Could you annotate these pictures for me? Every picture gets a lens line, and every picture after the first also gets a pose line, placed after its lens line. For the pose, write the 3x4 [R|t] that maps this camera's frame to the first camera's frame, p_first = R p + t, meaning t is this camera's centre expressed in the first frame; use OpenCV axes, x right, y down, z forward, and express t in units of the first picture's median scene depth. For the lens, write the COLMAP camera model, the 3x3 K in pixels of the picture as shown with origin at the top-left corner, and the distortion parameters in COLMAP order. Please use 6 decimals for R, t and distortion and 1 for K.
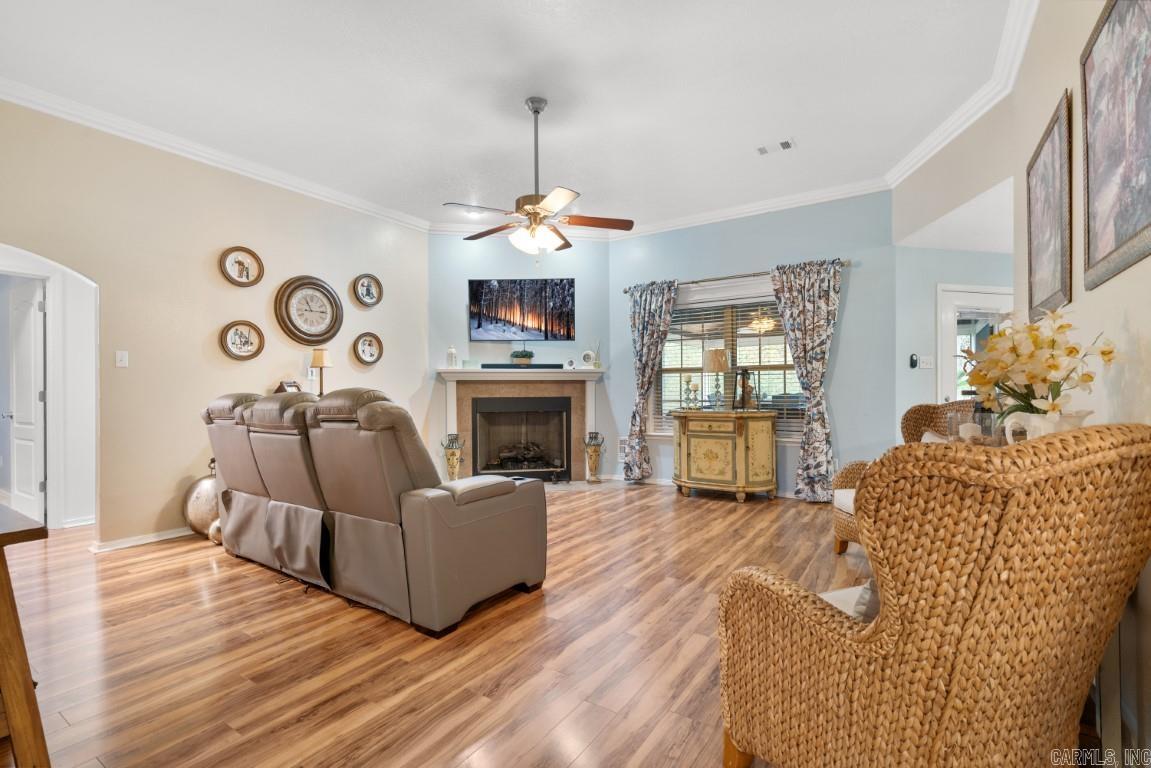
lens RADIAL K [[526.0, 0, 570.4], [0, 526.0, 385.3], [0, 0, 1]] dist [0.001156, 0.000487]
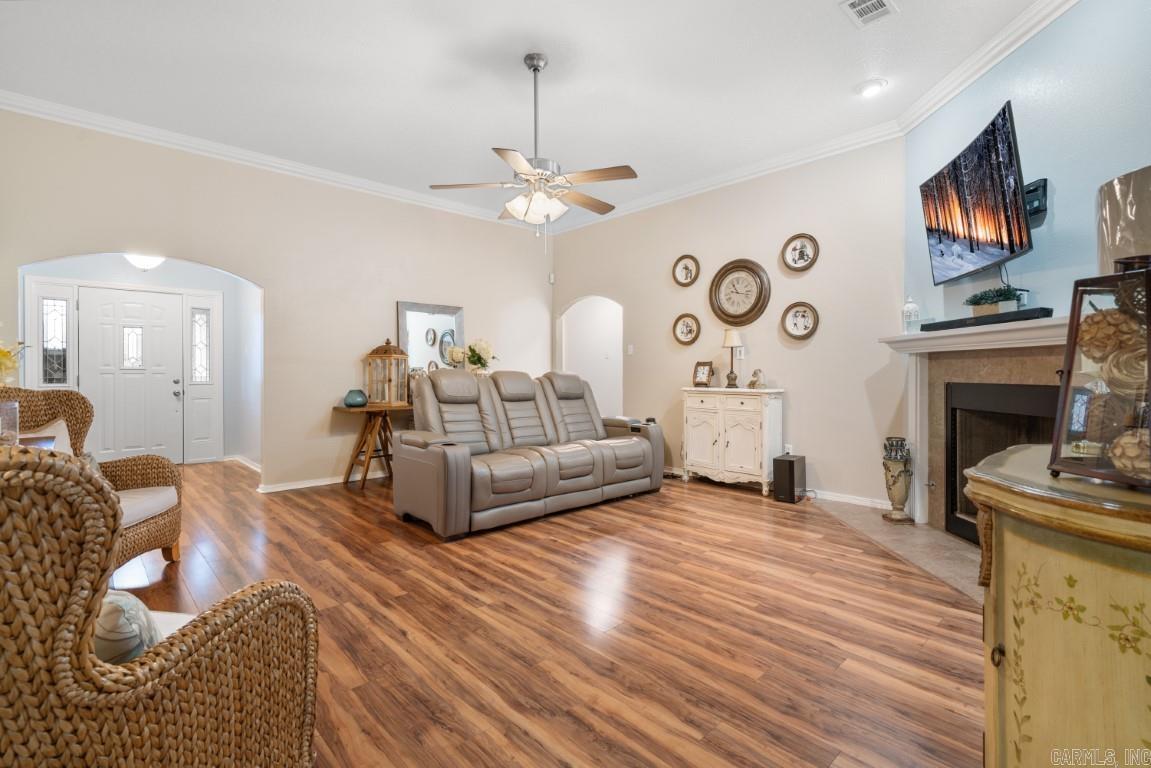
lens RADIAL K [[536.0, 0, 575.2], [0, 536.0, 373.9], [0, 0, 1]] dist [-0.002466, -0.000015]
pose [[-0.234948, 0.006727, -0.971985, 0.570567], [0.007271, 0.999960, 0.005163, 0.009571], [0.971981, -0.005854, -0.234987, 0.882865]]
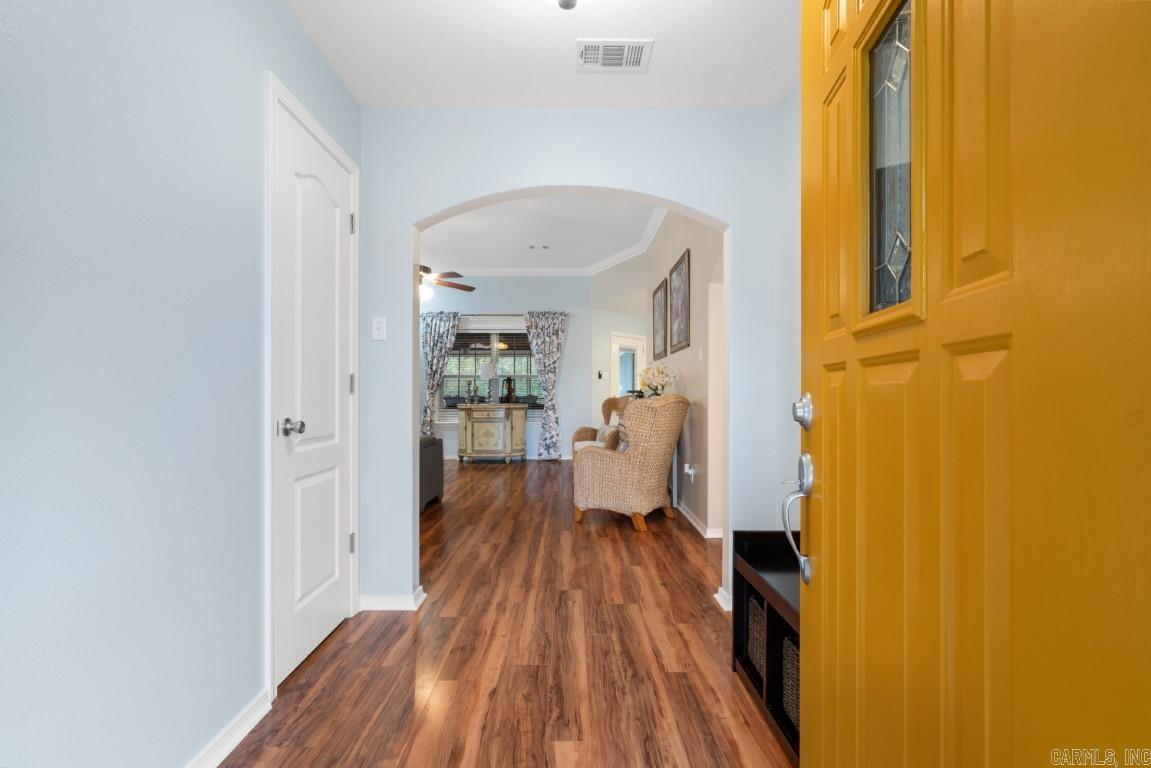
lens RADIAL K [[526.0, 0, 570.4], [0, 526.0, 385.3], [0, 0, 1]] dist [0.001156, 0.000487]
pose [[0.835646, 0.014370, 0.549081, -0.371889], [-0.009025, 0.999882, -0.012434, 0.011320], [-0.549195, 0.005436, 0.835677, -0.387906]]
